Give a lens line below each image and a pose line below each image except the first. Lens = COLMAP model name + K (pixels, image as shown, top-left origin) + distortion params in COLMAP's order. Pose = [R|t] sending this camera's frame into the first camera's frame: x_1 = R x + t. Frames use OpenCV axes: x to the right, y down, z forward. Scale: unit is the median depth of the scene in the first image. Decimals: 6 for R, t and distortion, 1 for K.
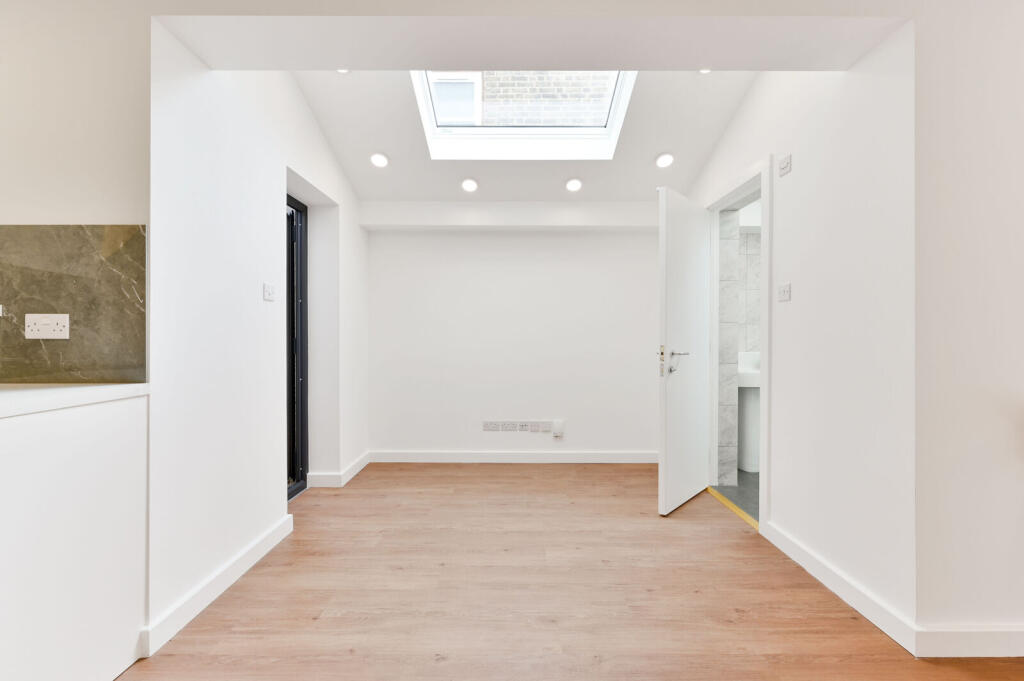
lens RADIAL K [[406.0, 0, 513.3], [0, 406.0, 340.2], [0, 0, 1]] dist [-0.000788, -0.000012]
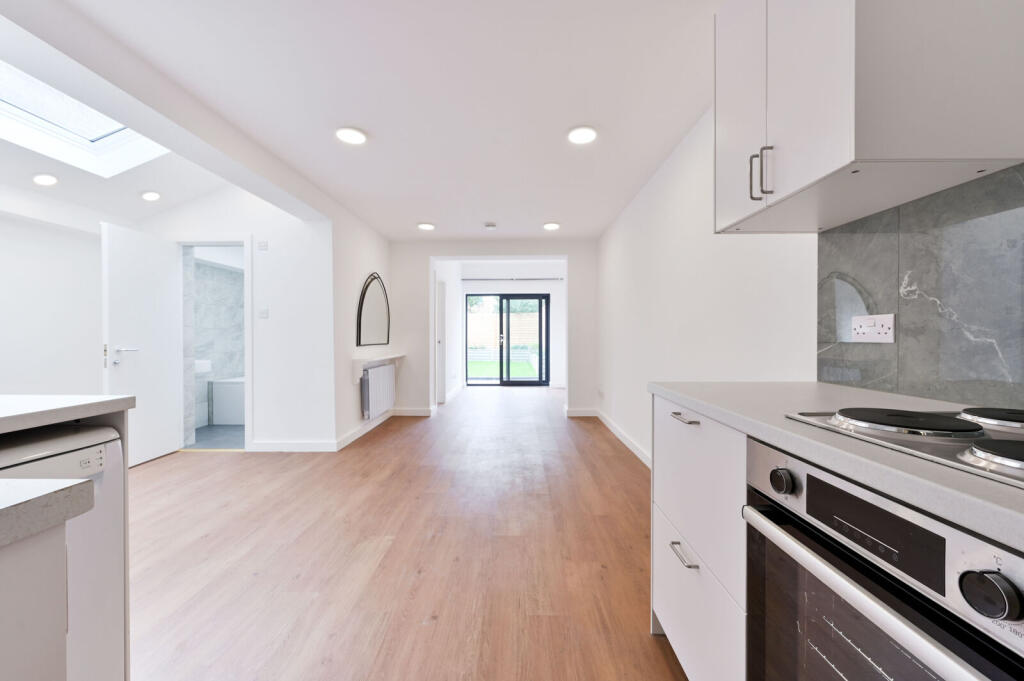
lens RADIAL K [[406.0, 0, 511.3], [0, 406.0, 338.8], [0, 0, 1]] dist [-0.000788, -0.000012]
pose [[0.025319, -0.008249, 0.999645, -0.830027], [0.006017, 0.999949, 0.008099, -0.007235], [-0.999661, 0.005809, 0.025367, -0.130680]]
